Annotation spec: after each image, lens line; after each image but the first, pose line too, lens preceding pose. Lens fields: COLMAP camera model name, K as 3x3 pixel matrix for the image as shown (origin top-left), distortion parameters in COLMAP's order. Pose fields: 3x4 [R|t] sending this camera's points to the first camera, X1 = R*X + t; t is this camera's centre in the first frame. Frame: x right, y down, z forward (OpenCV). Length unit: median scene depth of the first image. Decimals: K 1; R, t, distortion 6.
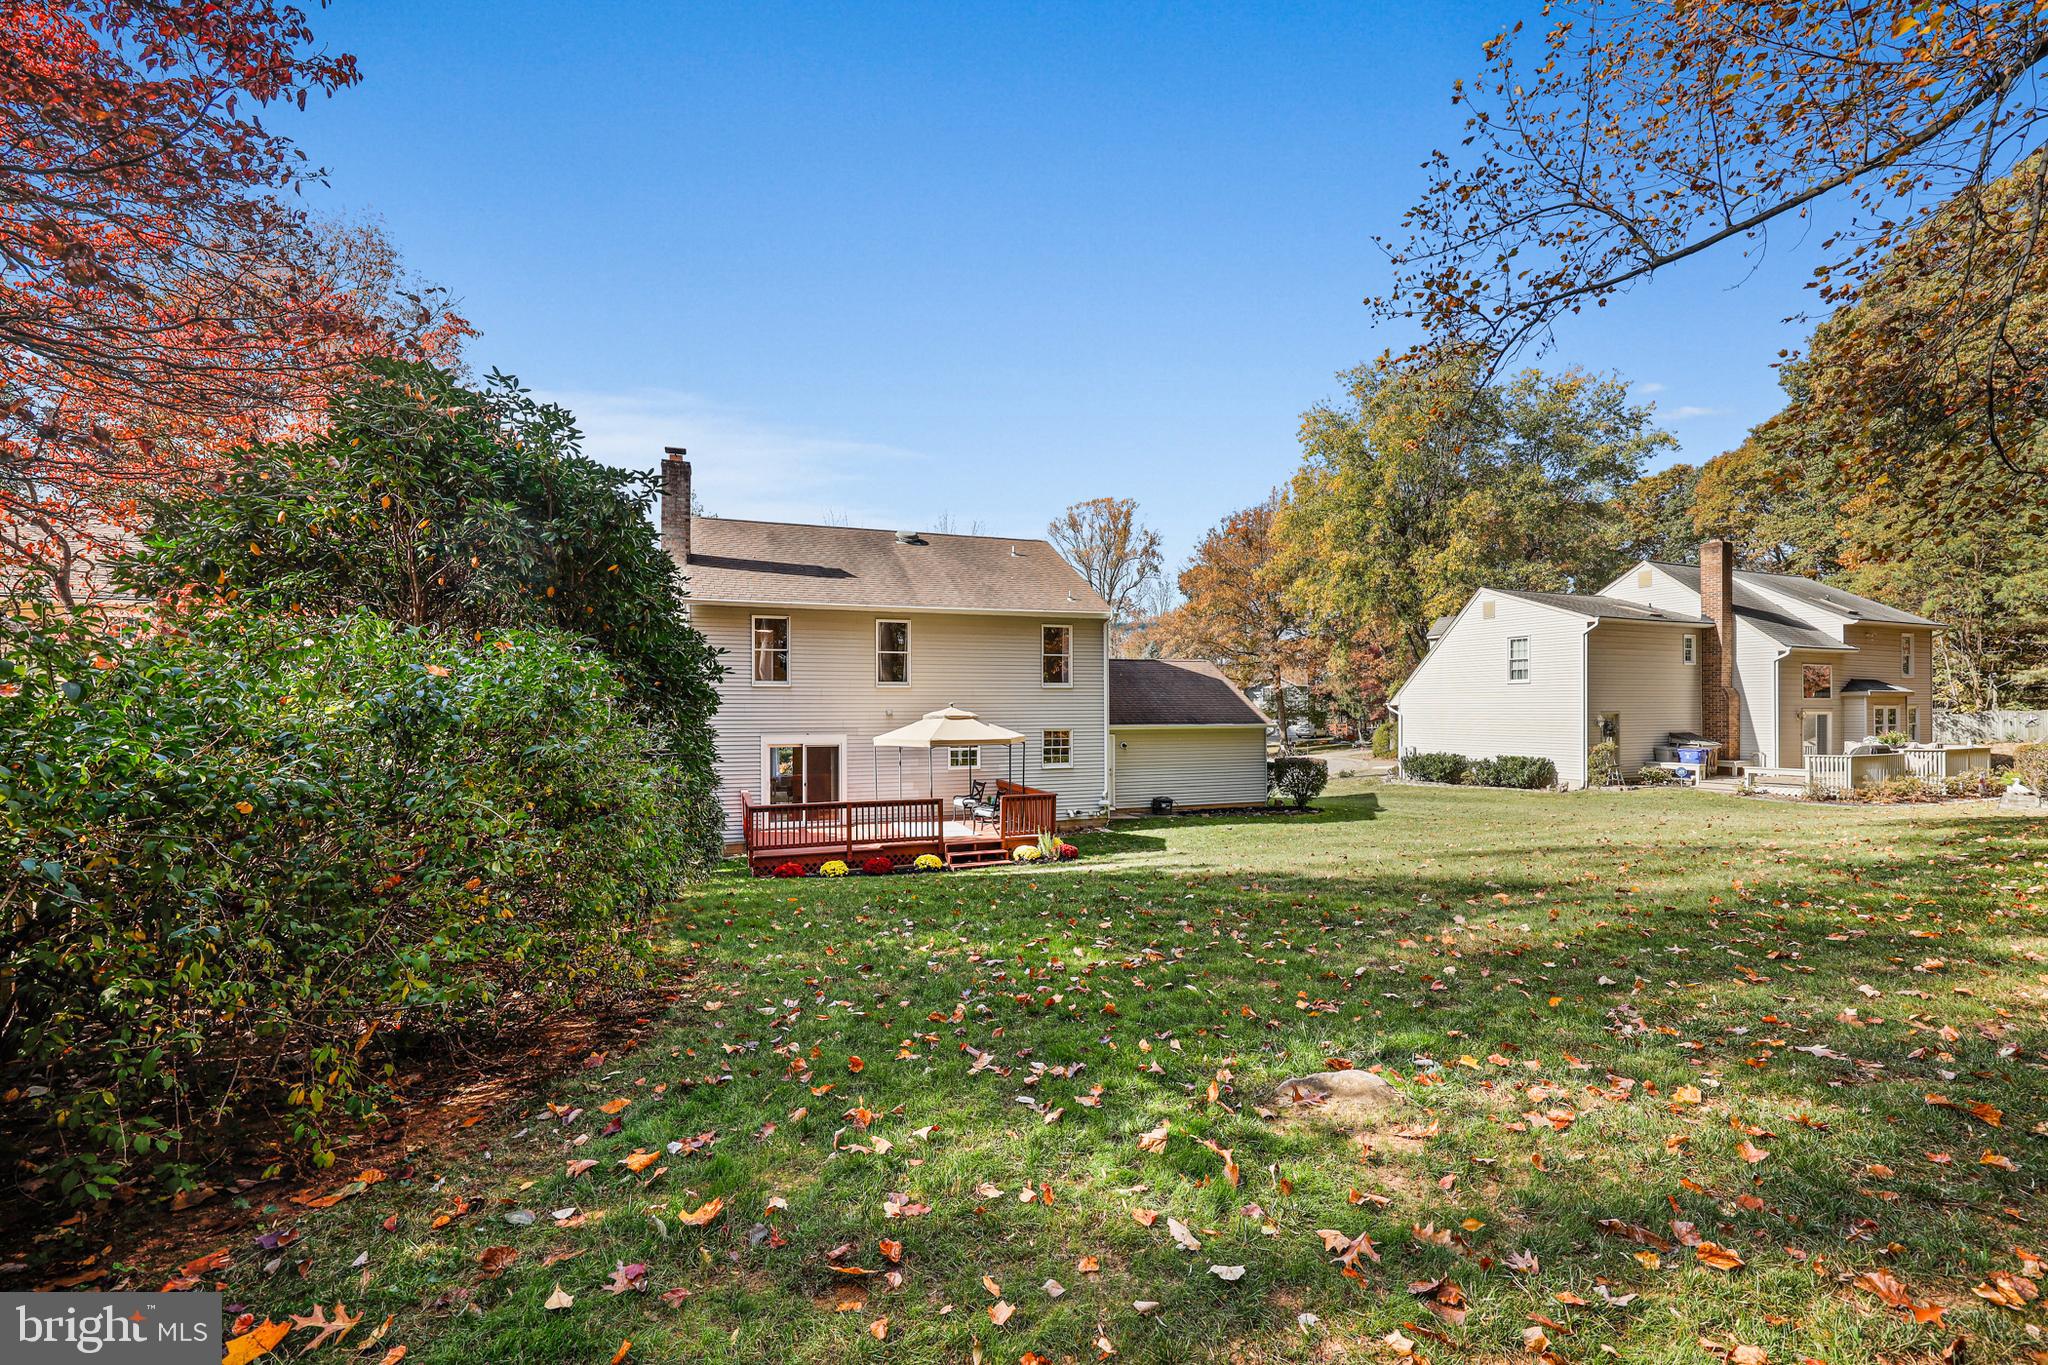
lens RADIAL K [[837.0, 0, 1022.4], [0, 837.0, 712.4], [0, 0, 1]] dist [-0.000139, -0.000027]
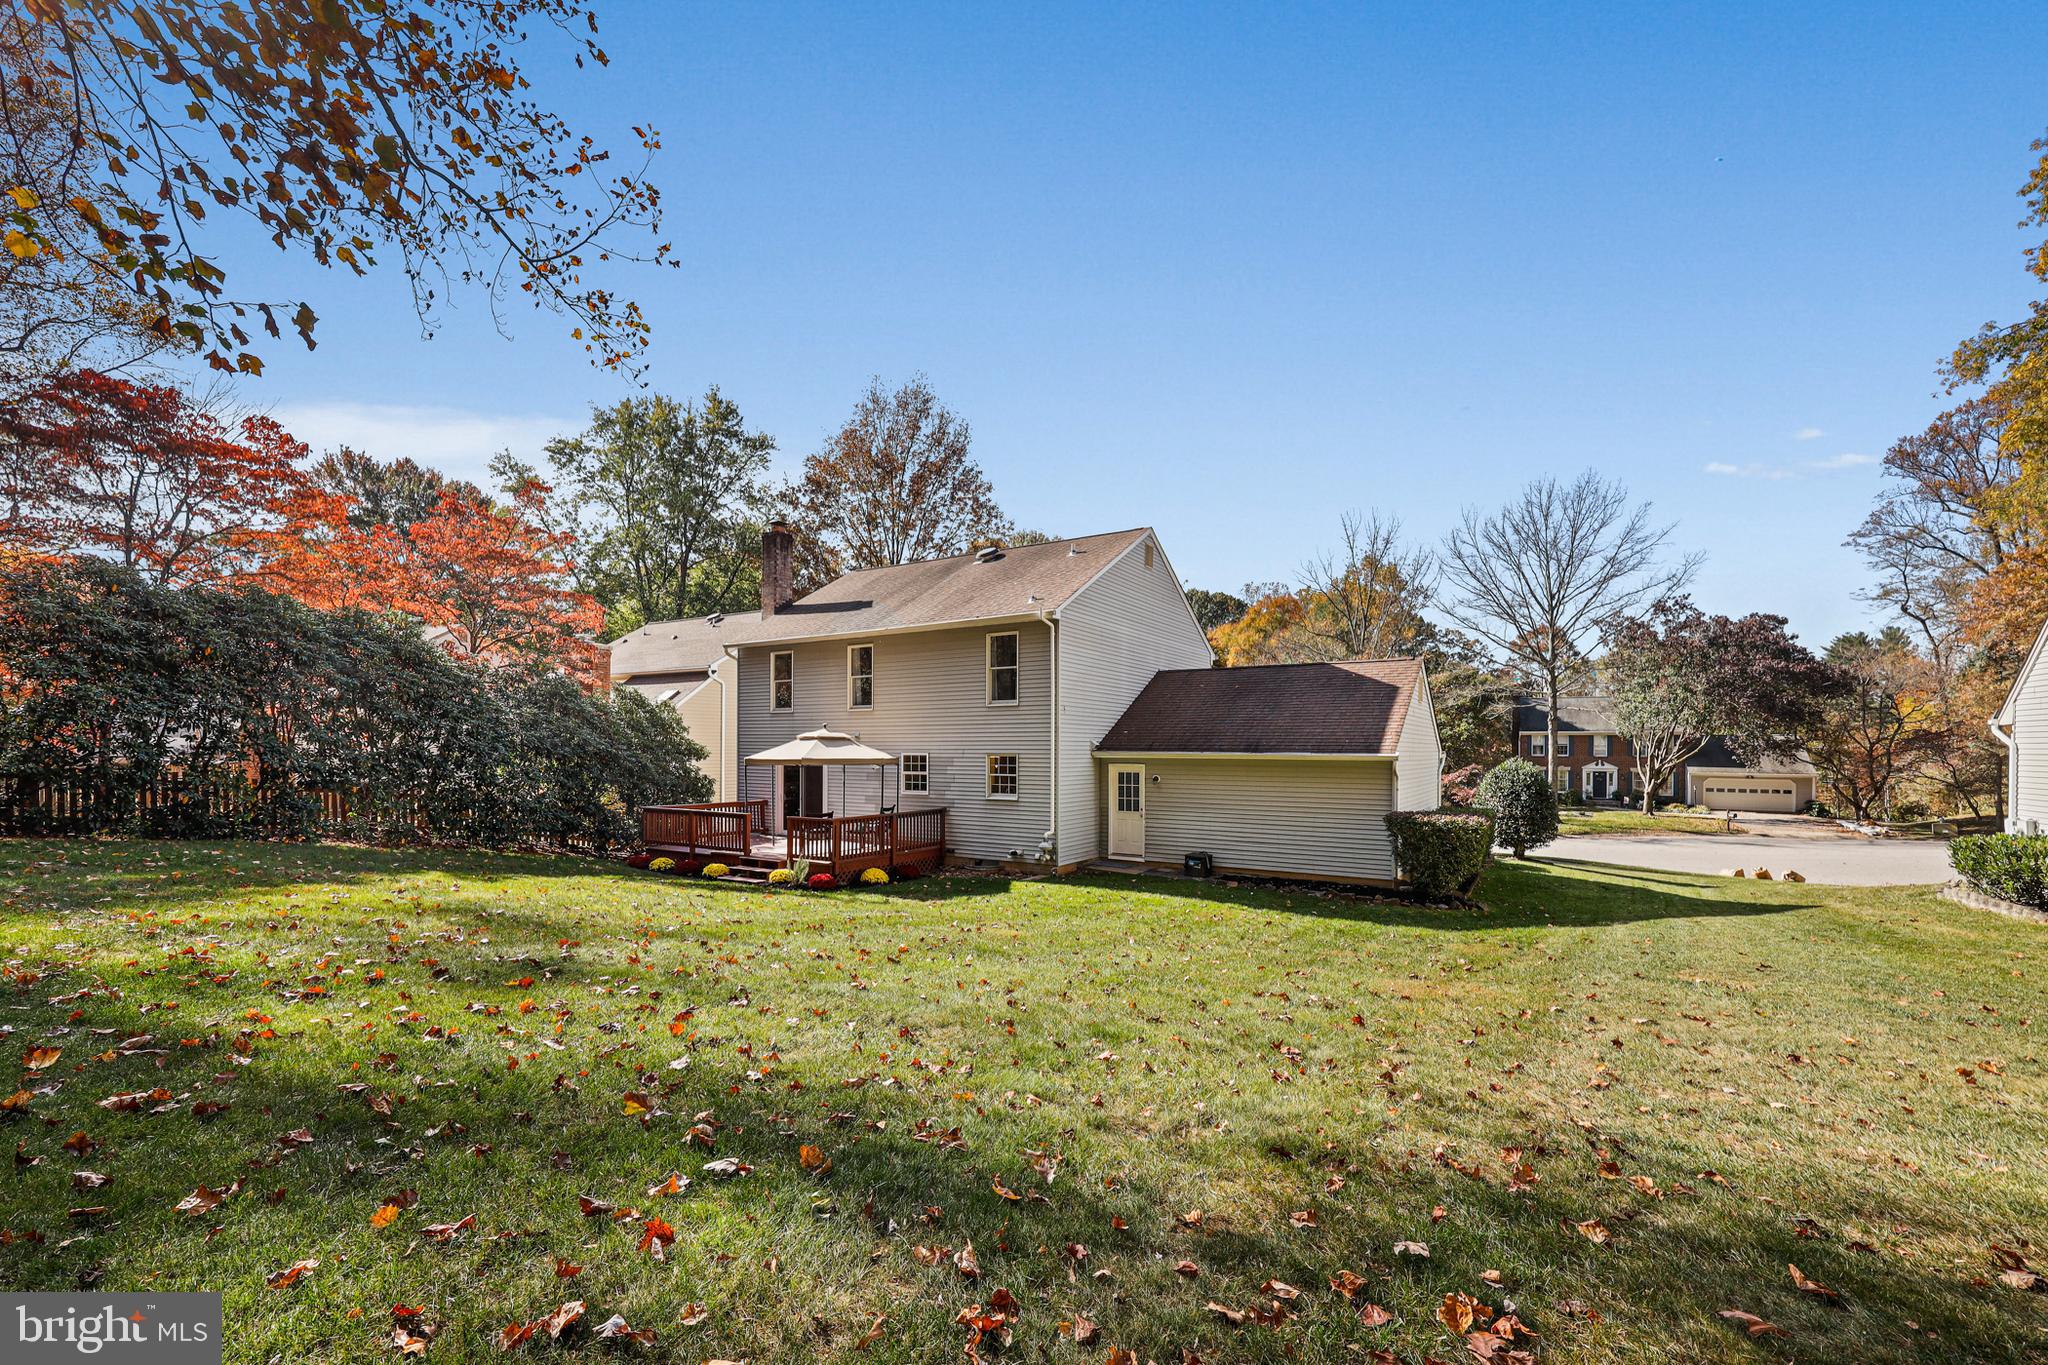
lens RADIAL K [[859.9, 0, 1016.6], [0, 859.9, 740.1], [0, 0, 1]] dist [0.001259, 0.000186]
pose [[0.613851, -0.001402, -0.789421, 0.715335], [-0.008507, 0.999929, -0.008391, 0.012270], [0.789376, 0.011867, 0.613795, 0.448800]]
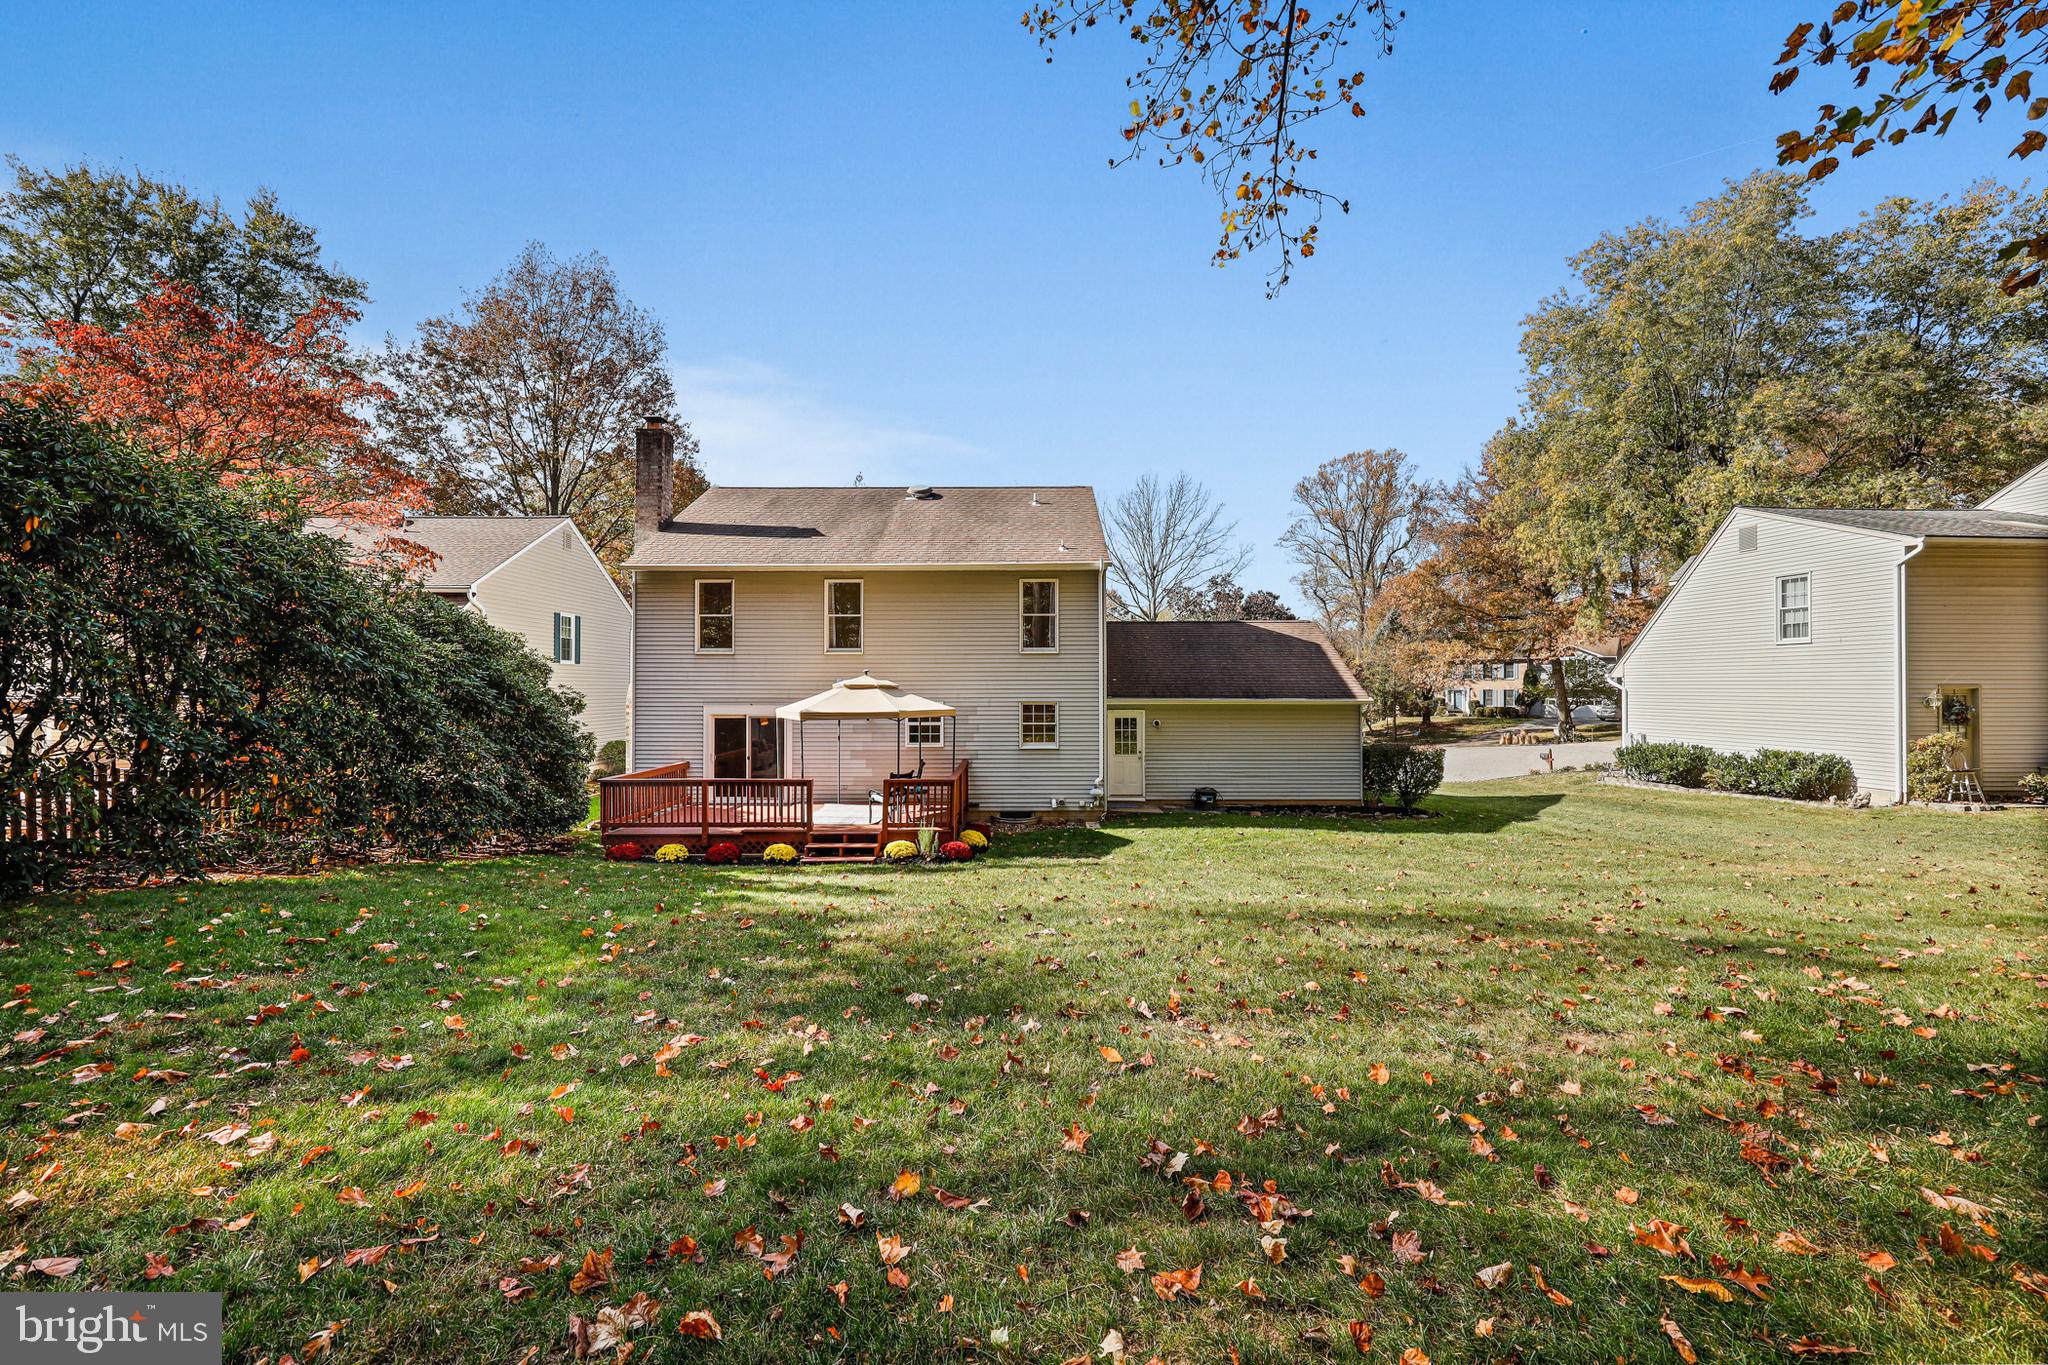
lens RADIAL K [[825.7, 0, 1023.3], [0, 825.7, 676.6], [0, 0, 1]] dist [0.000719, -0.000005]
pose [[0.940037, -0.000640, -0.341073, 0.297014], [-0.004442, 0.999890, -0.014119, 0.005447], [0.341044, 0.014787, 0.939931, 0.200828]]
